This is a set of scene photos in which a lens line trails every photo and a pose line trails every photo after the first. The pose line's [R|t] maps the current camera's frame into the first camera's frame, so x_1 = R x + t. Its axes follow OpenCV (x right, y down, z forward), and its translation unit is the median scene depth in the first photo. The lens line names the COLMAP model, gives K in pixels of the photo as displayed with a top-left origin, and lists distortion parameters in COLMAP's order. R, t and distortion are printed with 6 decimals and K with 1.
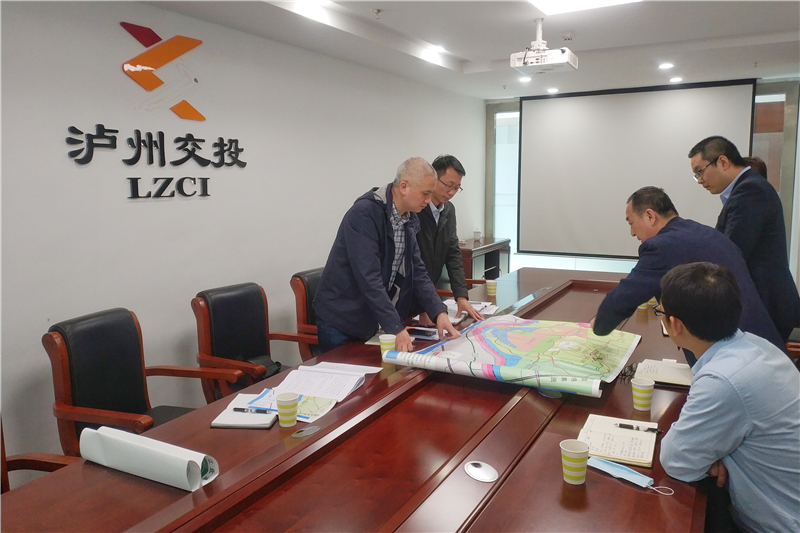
lens RADIAL K [[637.2, 0, 400.0], [0, 637.2, 266.5], [0, 0, 1]] dist [0.000362, 0.001094]
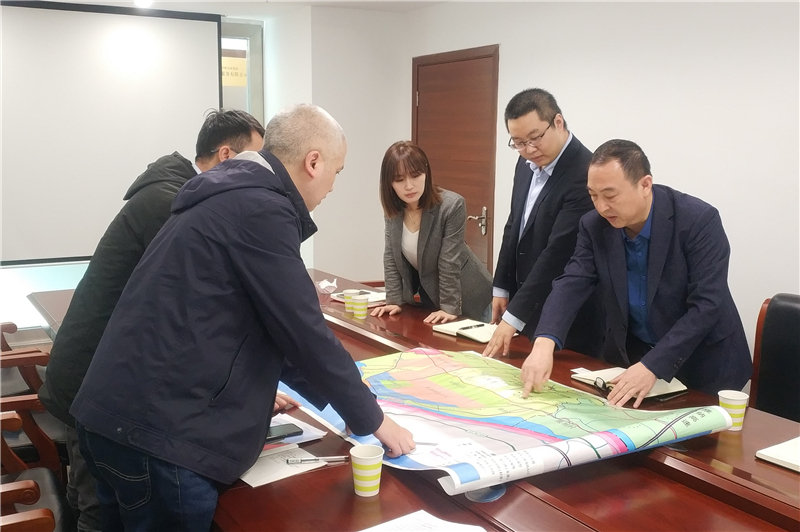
lens RADIAL K [[844.6, 0, 400.0], [0, 844.6, 266.0], [0, 0, 1]] dist [0.005900, 0.005212]
pose [[0.523475, -0.128831, 0.842245, -0.333554], [0.120241, 0.989780, 0.076666, -0.052298], [-0.843514, 0.061140, 0.533615, 0.352582]]
